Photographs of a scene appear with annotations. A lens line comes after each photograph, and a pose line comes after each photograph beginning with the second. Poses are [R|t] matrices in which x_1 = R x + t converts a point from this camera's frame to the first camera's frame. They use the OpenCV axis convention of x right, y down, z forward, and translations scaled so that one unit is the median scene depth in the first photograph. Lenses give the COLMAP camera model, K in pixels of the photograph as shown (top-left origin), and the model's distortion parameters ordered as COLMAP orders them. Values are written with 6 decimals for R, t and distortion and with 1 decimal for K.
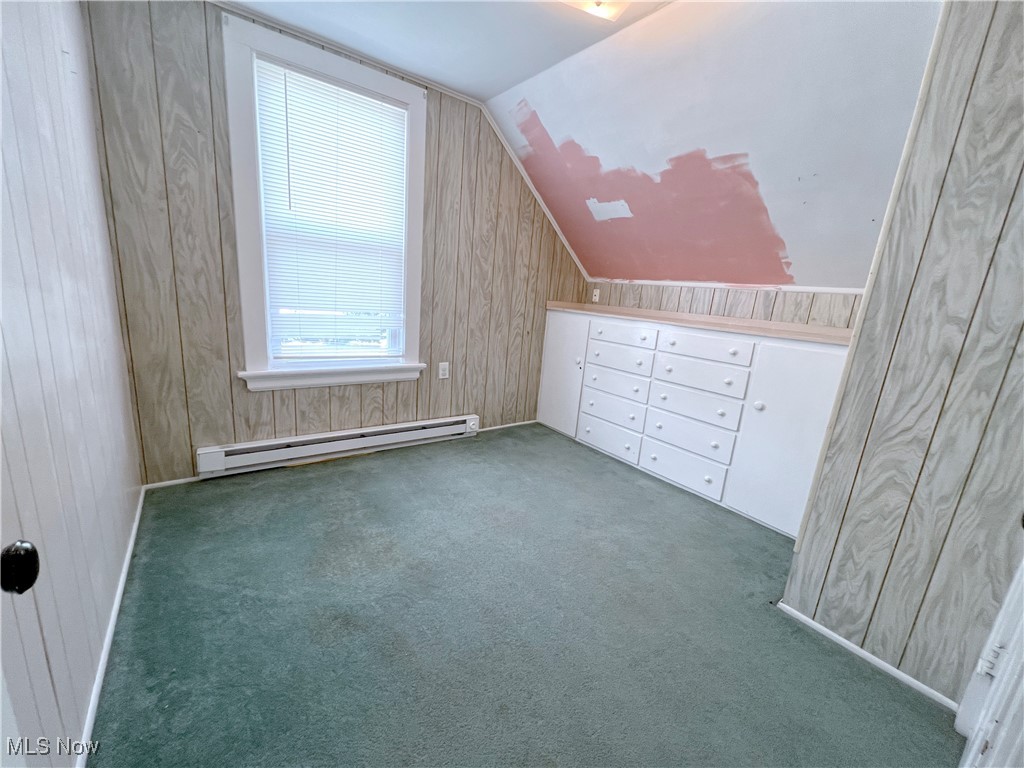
lens RADIAL K [[406.5, 0, 511.8], [0, 406.5, 383.2], [0, 0, 1]] dist [-0.002758, 0.000901]
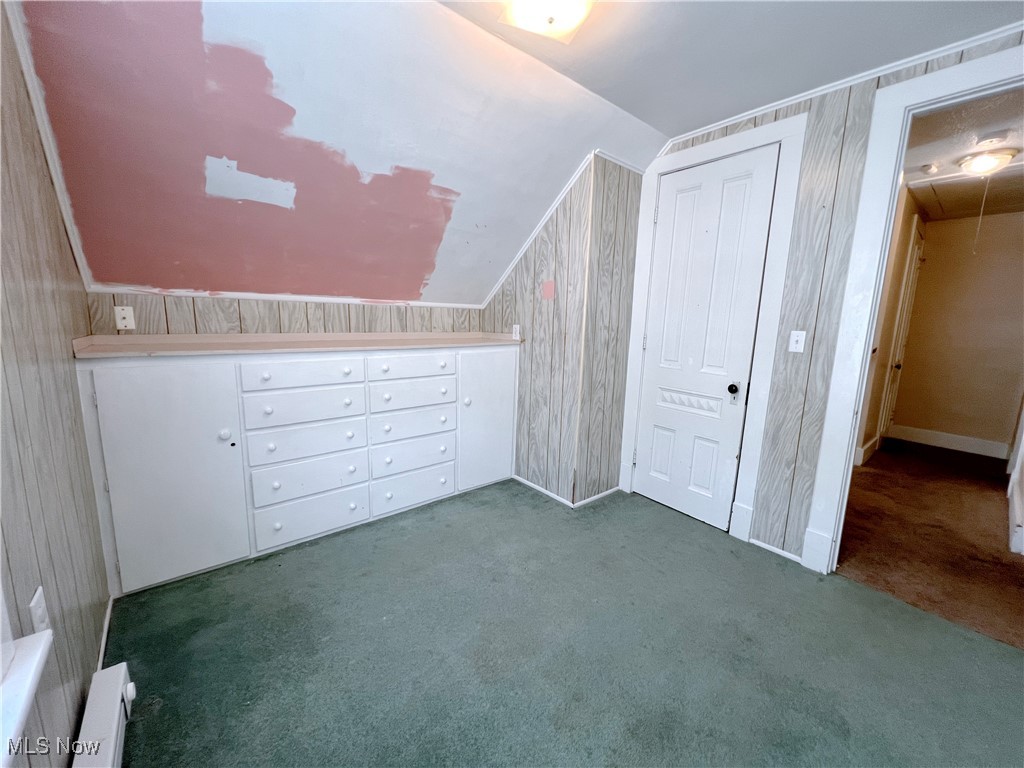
lens RADIAL K [[406.5, 0, 510.8], [0, 406.5, 385.0], [0, 0, 1]] dist [-0.002758, 0.000901]
pose [[-0.049414, -0.244008, 0.968513, -0.486283], [0.191235, 0.949446, 0.248961, -0.229346], [-0.980300, 0.197516, -0.000252, 0.709182]]
